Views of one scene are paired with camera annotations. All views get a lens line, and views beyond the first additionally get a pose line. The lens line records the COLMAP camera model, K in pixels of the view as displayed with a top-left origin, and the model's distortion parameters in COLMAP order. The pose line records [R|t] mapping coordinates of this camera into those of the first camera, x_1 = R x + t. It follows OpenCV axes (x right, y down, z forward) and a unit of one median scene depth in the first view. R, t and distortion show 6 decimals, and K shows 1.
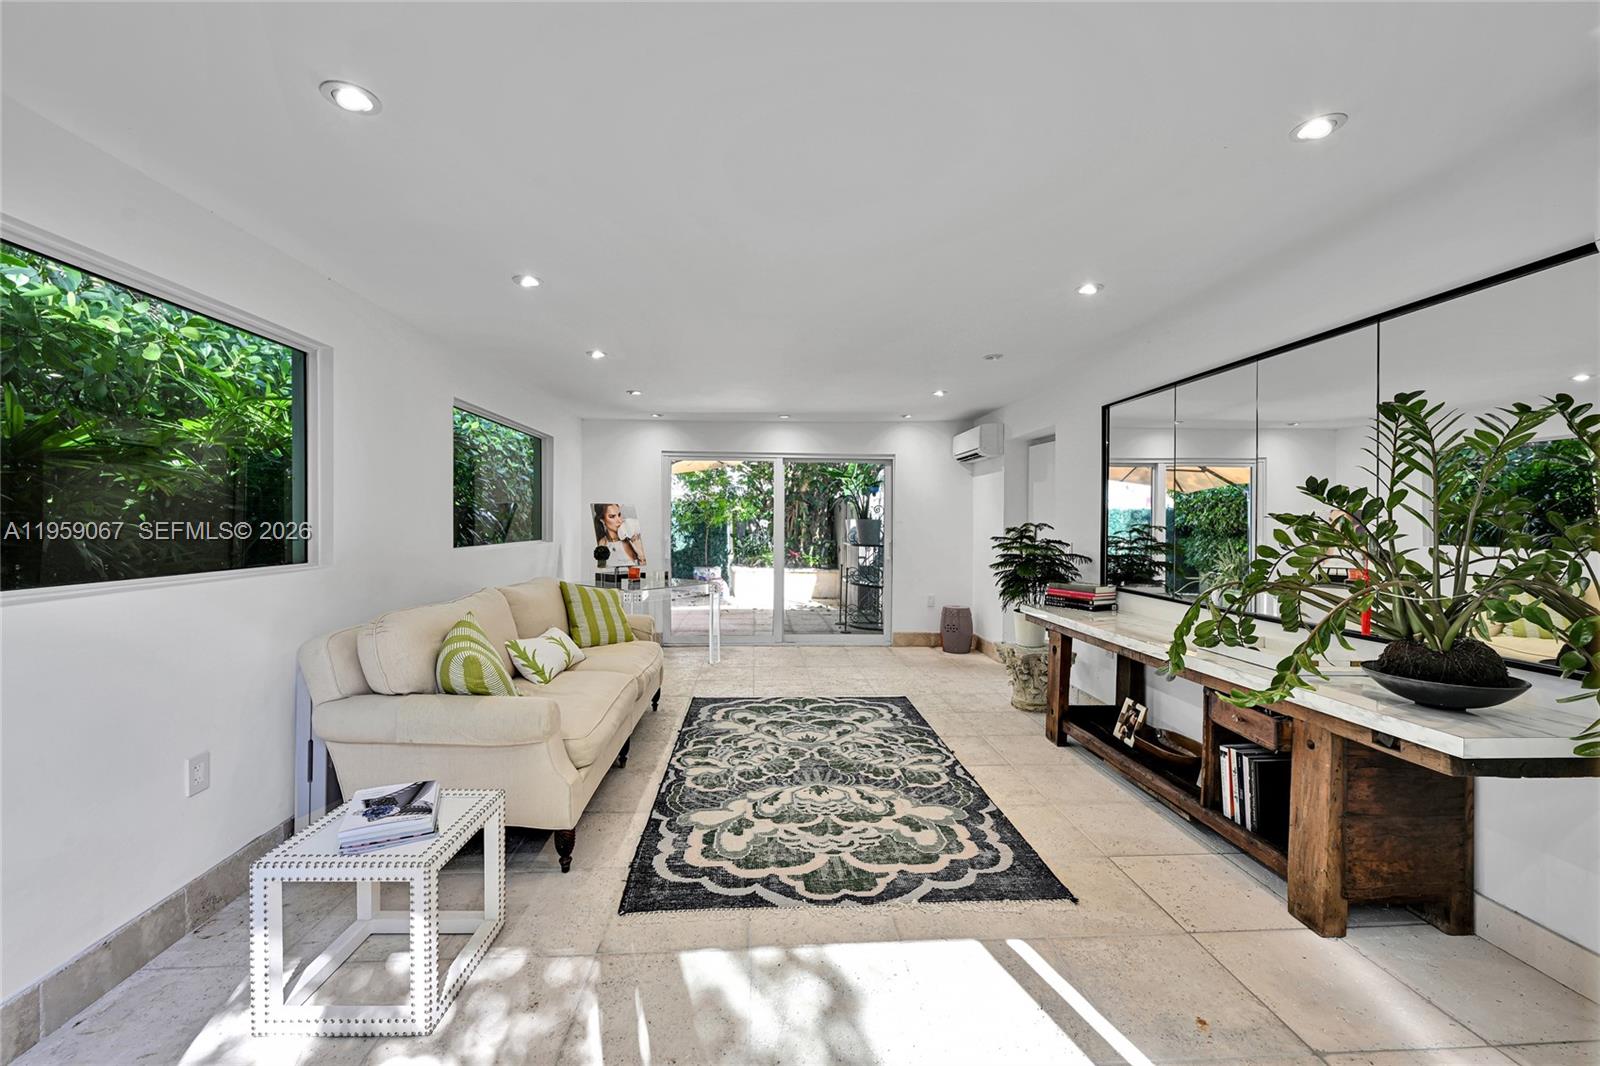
lens RADIAL K [[631.7, 0, 808.0], [0, 631.7, 533.5], [0, 0, 1]] dist [0.000289, 0.000090]
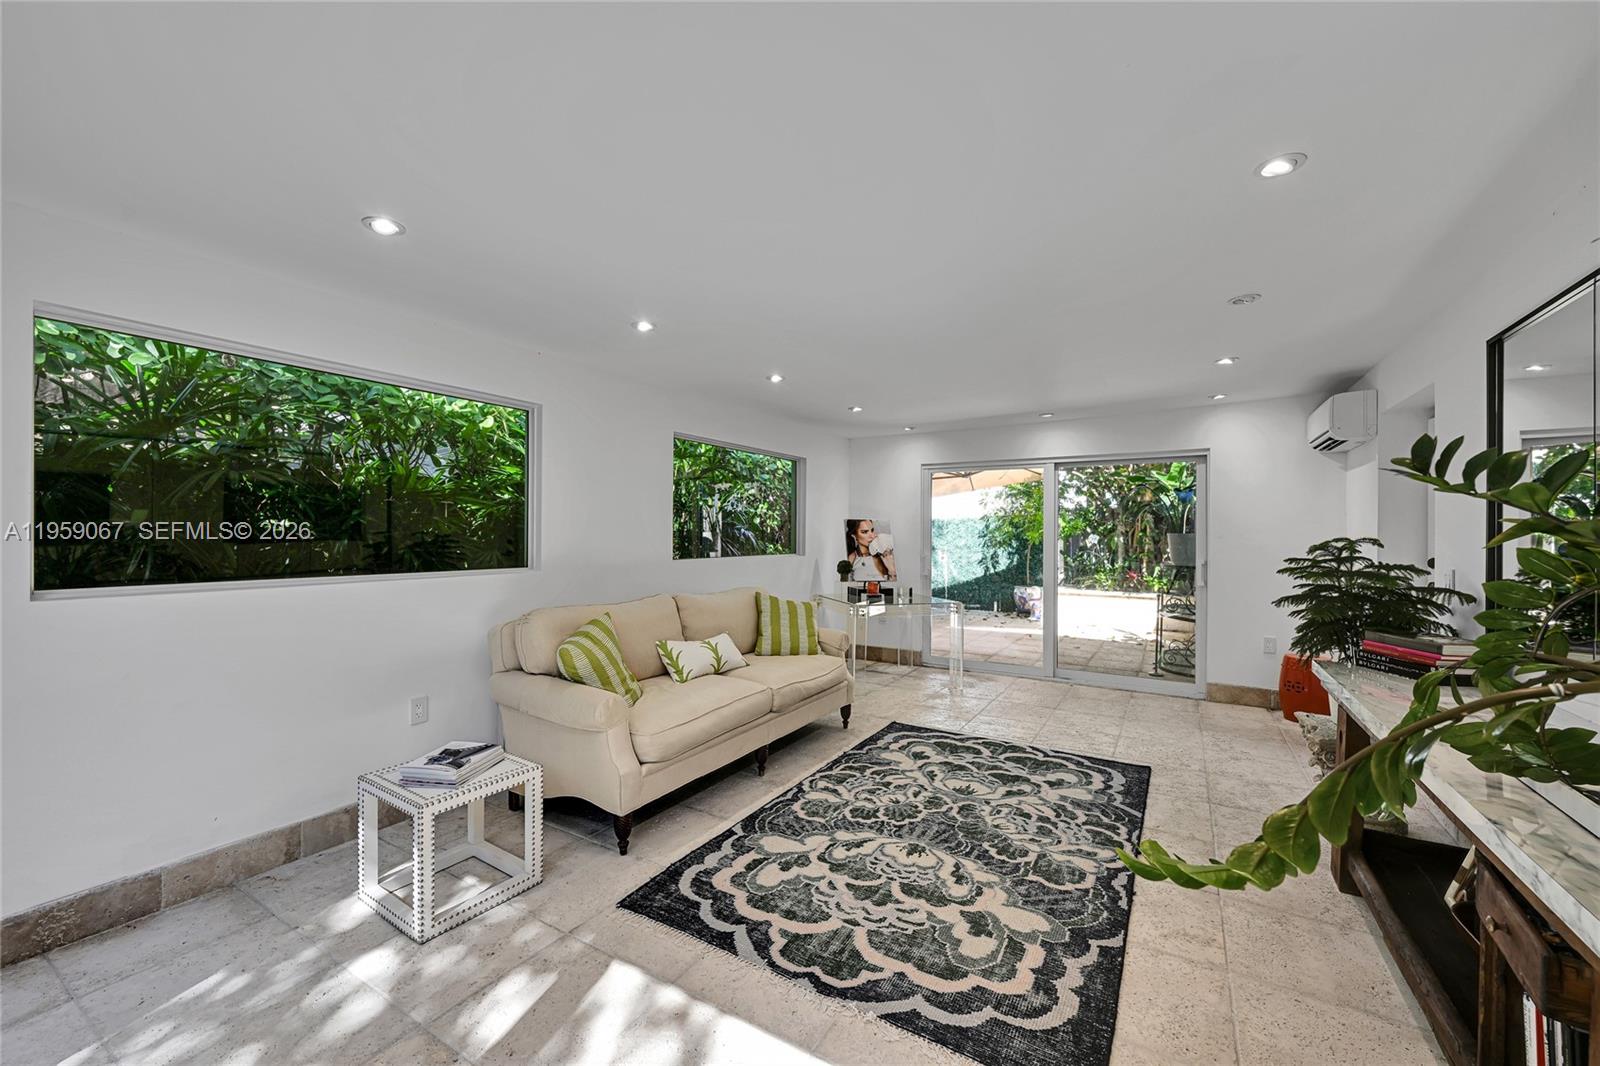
lens RADIAL K [[637.4, 0, 802.6], [0, 637.4, 536.0], [0, 0, 1]] dist [-0.001163, -0.000346]
pose [[0.818553, -0.001985, -0.574428, 0.371313], [-0.009914, 0.999796, -0.017583, -0.002199], [0.574346, 0.020087, 0.818366, 0.188730]]
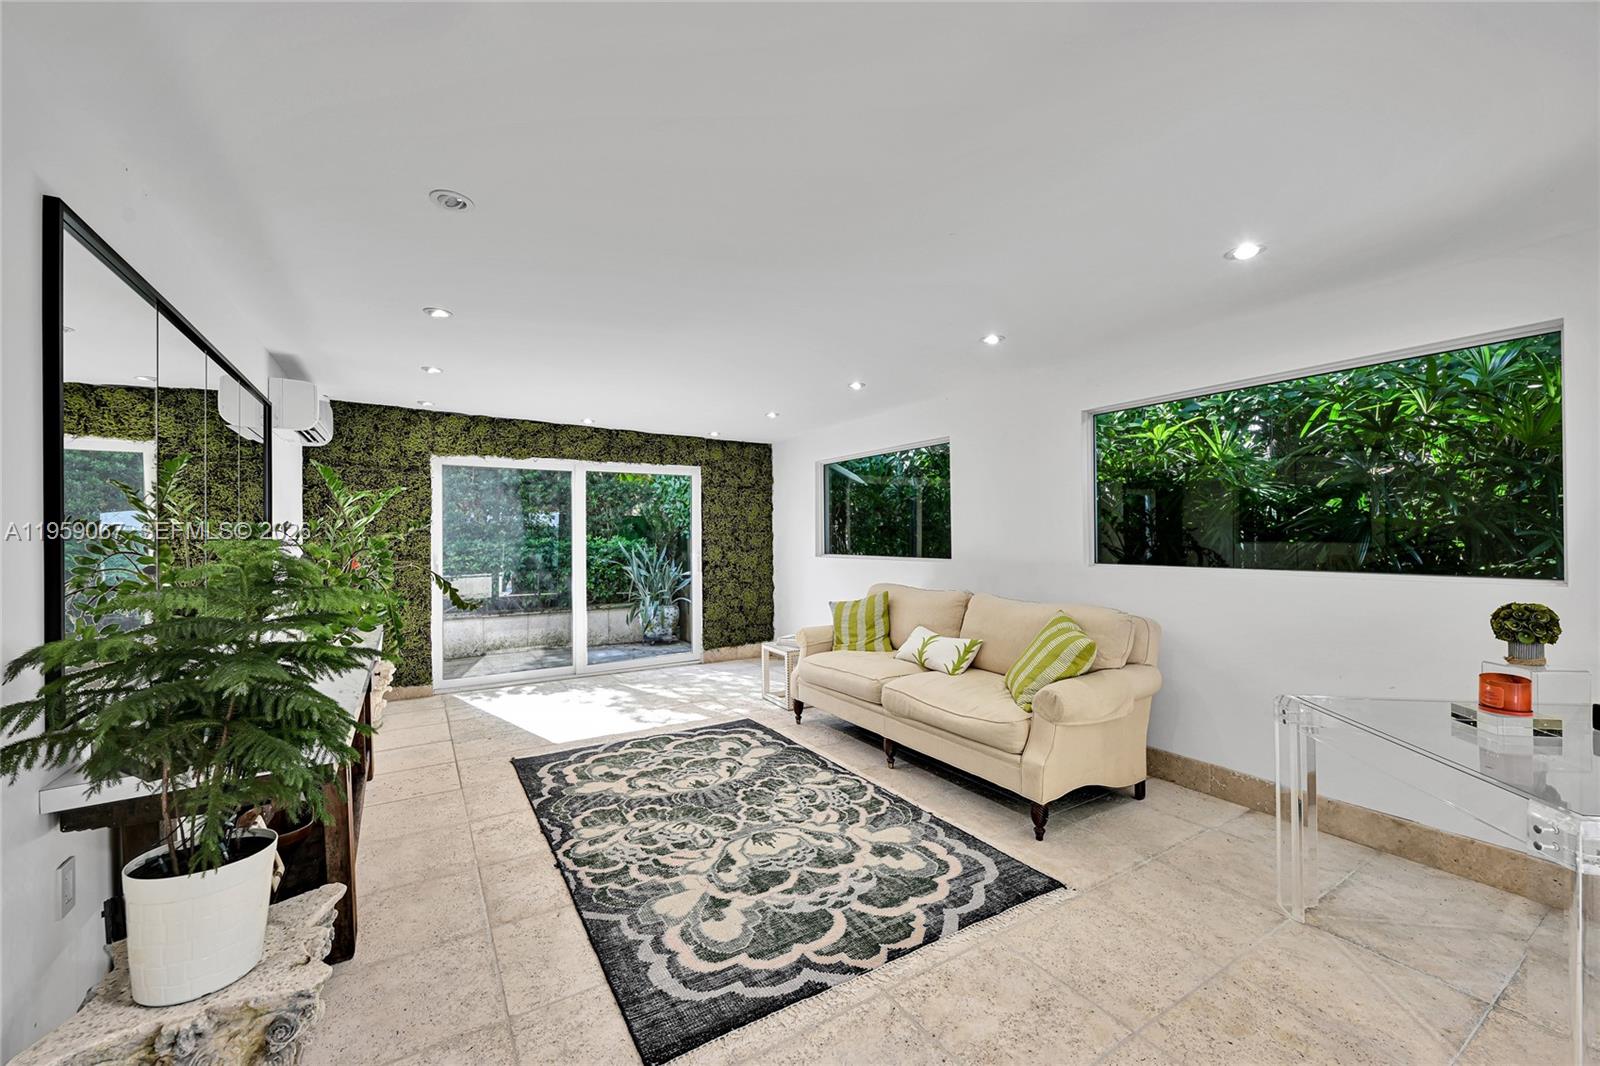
lens RADIAL K [[637.4, 0, 802.6], [0, 637.4, 536.0], [0, 0, 1]] dist [-0.001163, -0.000346]
pose [[-0.889498, 0.001211, -0.456938, 0.345113], [-0.006440, 0.999864, 0.015186, -0.039463], [0.456894, 0.016450, -0.889369, 1.954682]]
